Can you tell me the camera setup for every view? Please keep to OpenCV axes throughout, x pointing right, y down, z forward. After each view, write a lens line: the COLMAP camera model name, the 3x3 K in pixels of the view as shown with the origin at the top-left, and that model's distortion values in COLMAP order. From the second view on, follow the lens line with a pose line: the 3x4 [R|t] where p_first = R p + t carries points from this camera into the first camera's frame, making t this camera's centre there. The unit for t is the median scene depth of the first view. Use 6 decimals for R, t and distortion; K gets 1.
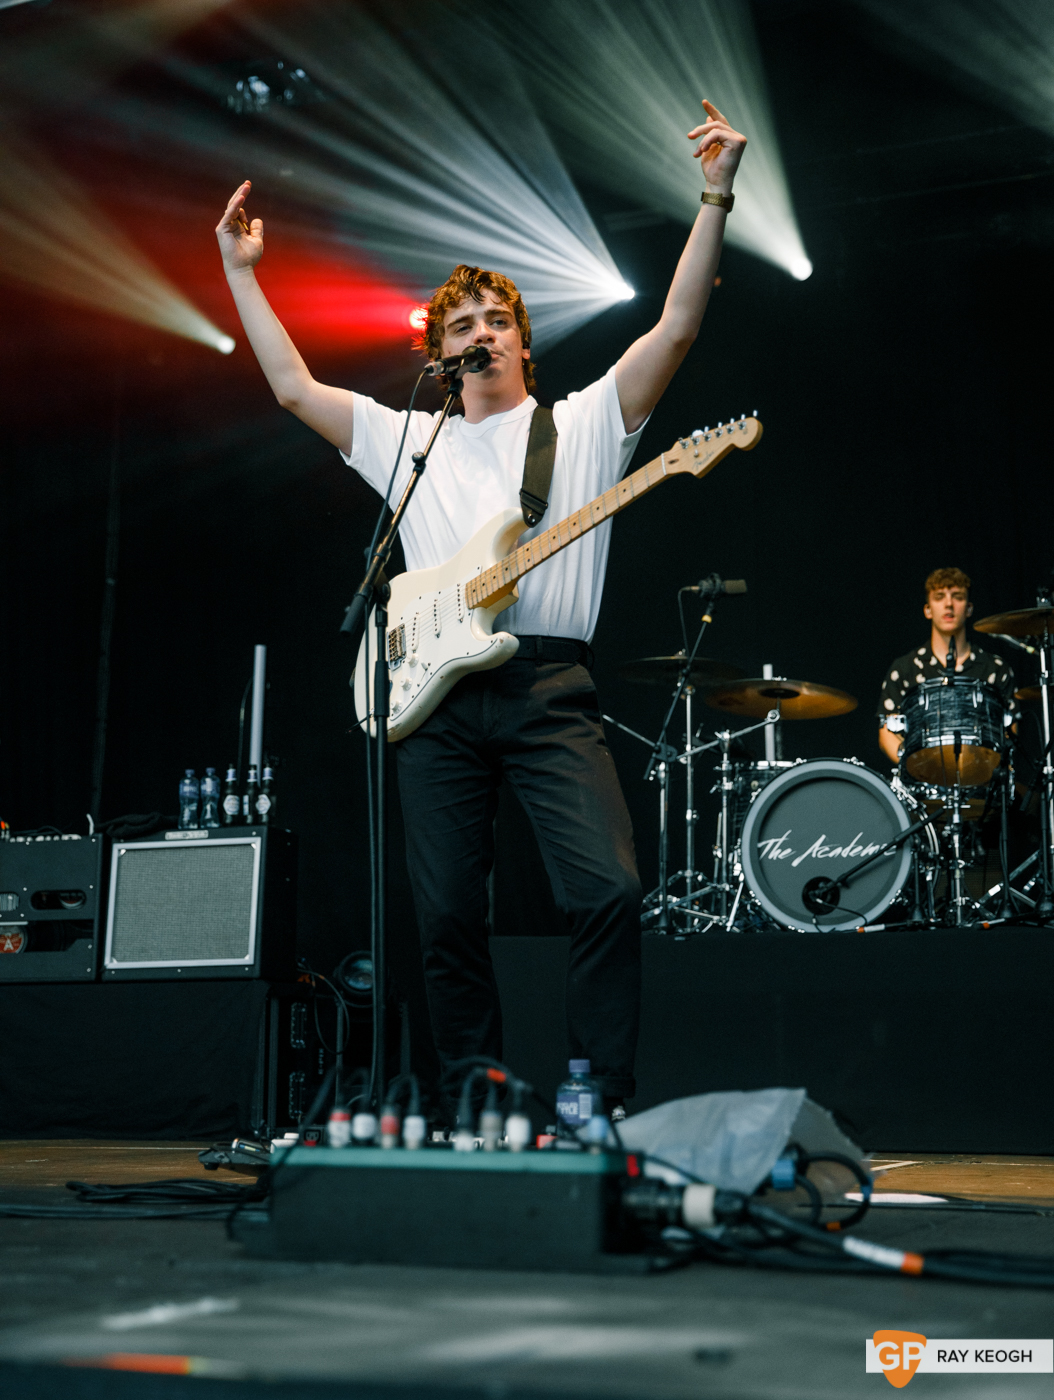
lens RADIAL K [[2143.2, 0, 515.1], [0, 2143.2, 686.9], [0, 0, 1]] dist [0.101780, 0.000000]
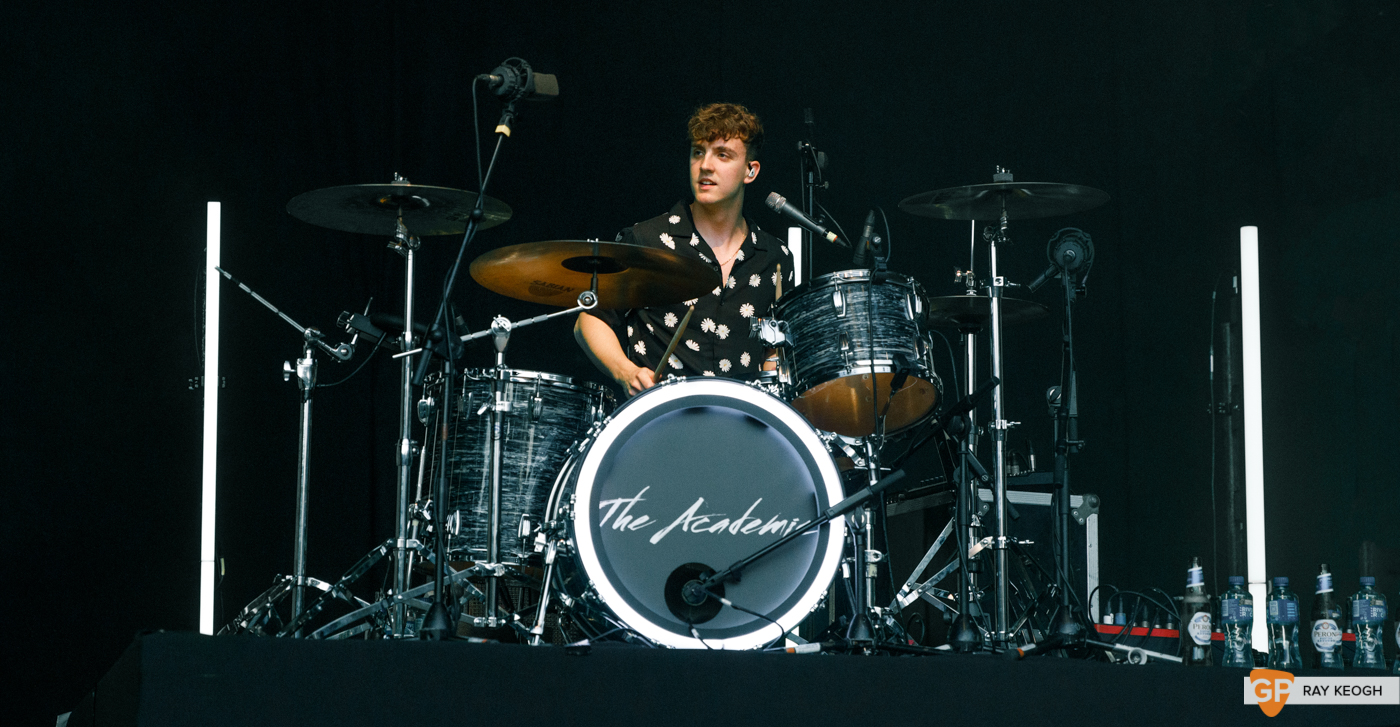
lens RADIAL K [[3295.1, 0, 702.7], [0, 3295.1, 363.8], [0, 0, 1]] dist [0.232623, 0.000000]
pose [[0.840262, 0.091256, 0.534445, -0.376938], [-0.105970, 0.994364, -0.003178, 0.032734], [-0.531723, -0.053965, 0.845197, 0.180939]]
